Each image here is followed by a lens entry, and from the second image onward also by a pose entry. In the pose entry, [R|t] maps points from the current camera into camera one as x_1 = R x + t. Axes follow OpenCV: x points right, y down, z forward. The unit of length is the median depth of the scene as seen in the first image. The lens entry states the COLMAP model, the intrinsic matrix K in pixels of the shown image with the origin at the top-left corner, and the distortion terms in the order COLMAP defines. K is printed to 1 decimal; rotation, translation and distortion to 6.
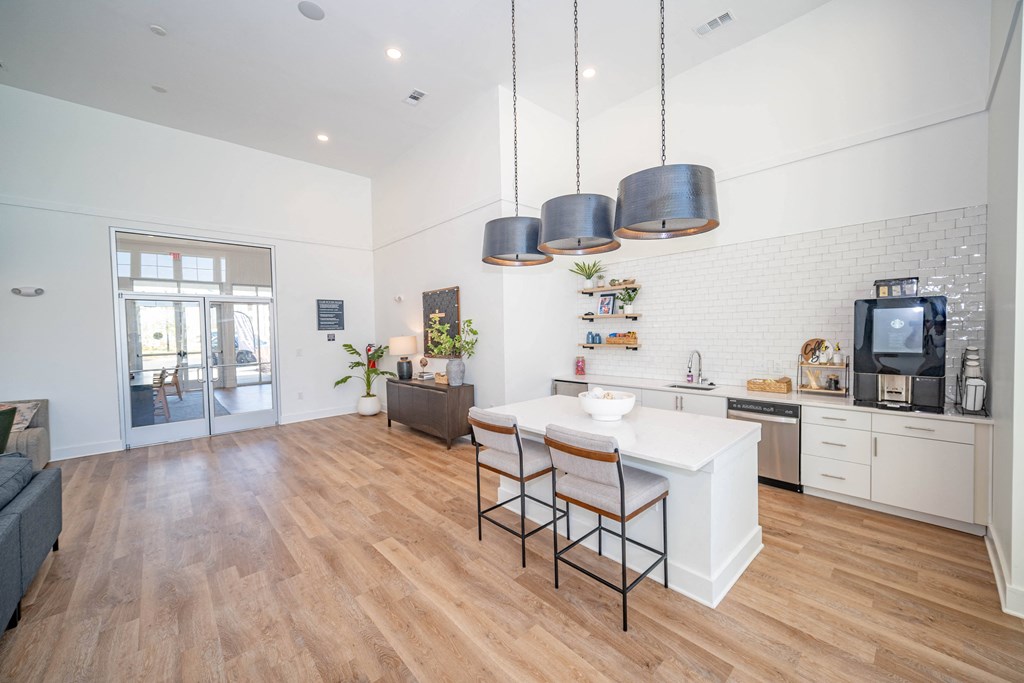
lens RADIAL K [[398.6, 0, 512.0], [0, 398.6, 341.5], [0, 0, 1]] dist [0.000789, 0.000035]
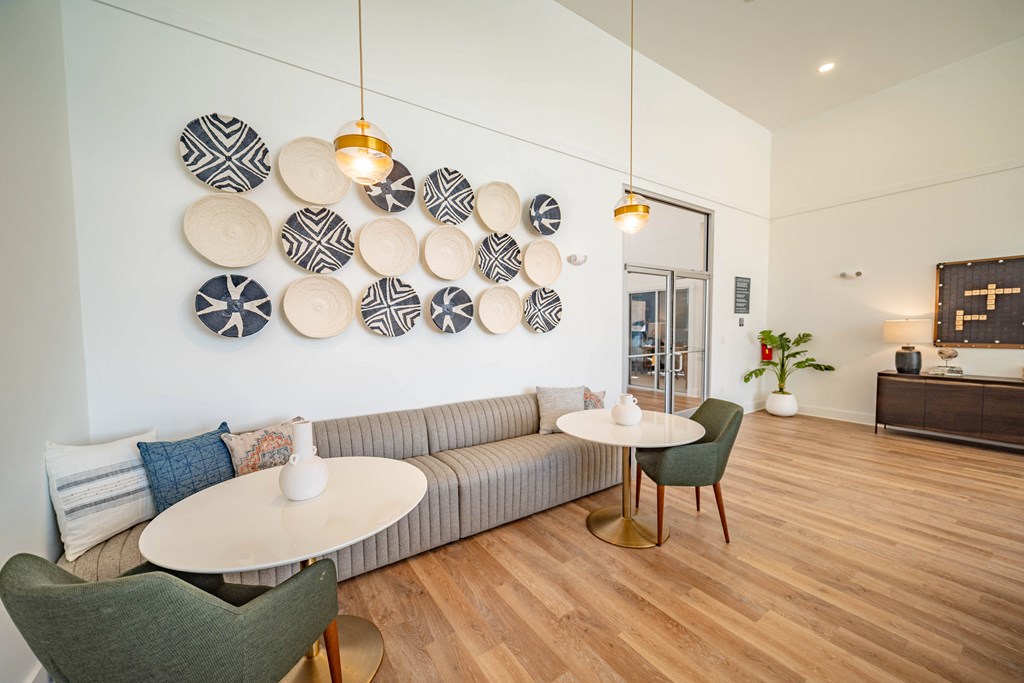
lens RADIAL K [[386.5, 0, 513.3], [0, 386.5, 350.0], [0, 0, 1]] dist [-0.001617, -0.000038]
pose [[0.990413, 0.014087, -0.137420, -0.938444], [-0.008399, 0.999087, 0.041885, 0.021135], [0.137885, -0.040330, 0.989627, 0.134716]]
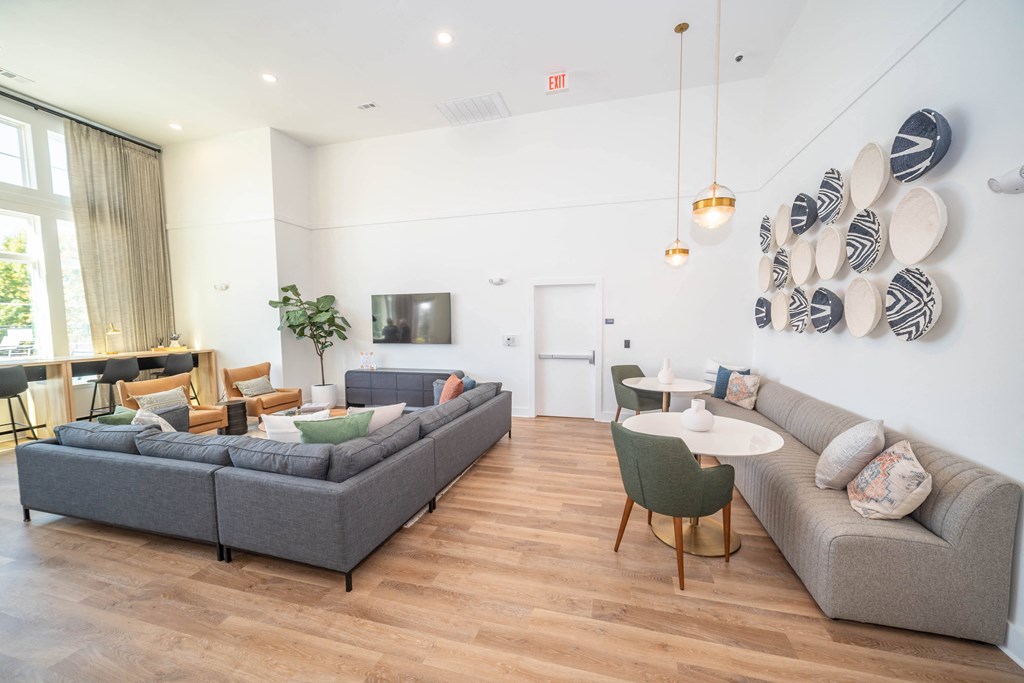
lens RADIAL K [[386.5, 0, 513.3], [0, 386.5, 350.0], [0, 0, 1]] dist [-0.001617, -0.000038]
pose [[-0.842596, 0.061402, -0.535034, -0.479437], [0.005164, 0.994355, 0.105983, -0.011586], [0.538521, 0.086538, -0.838156, 0.816073]]
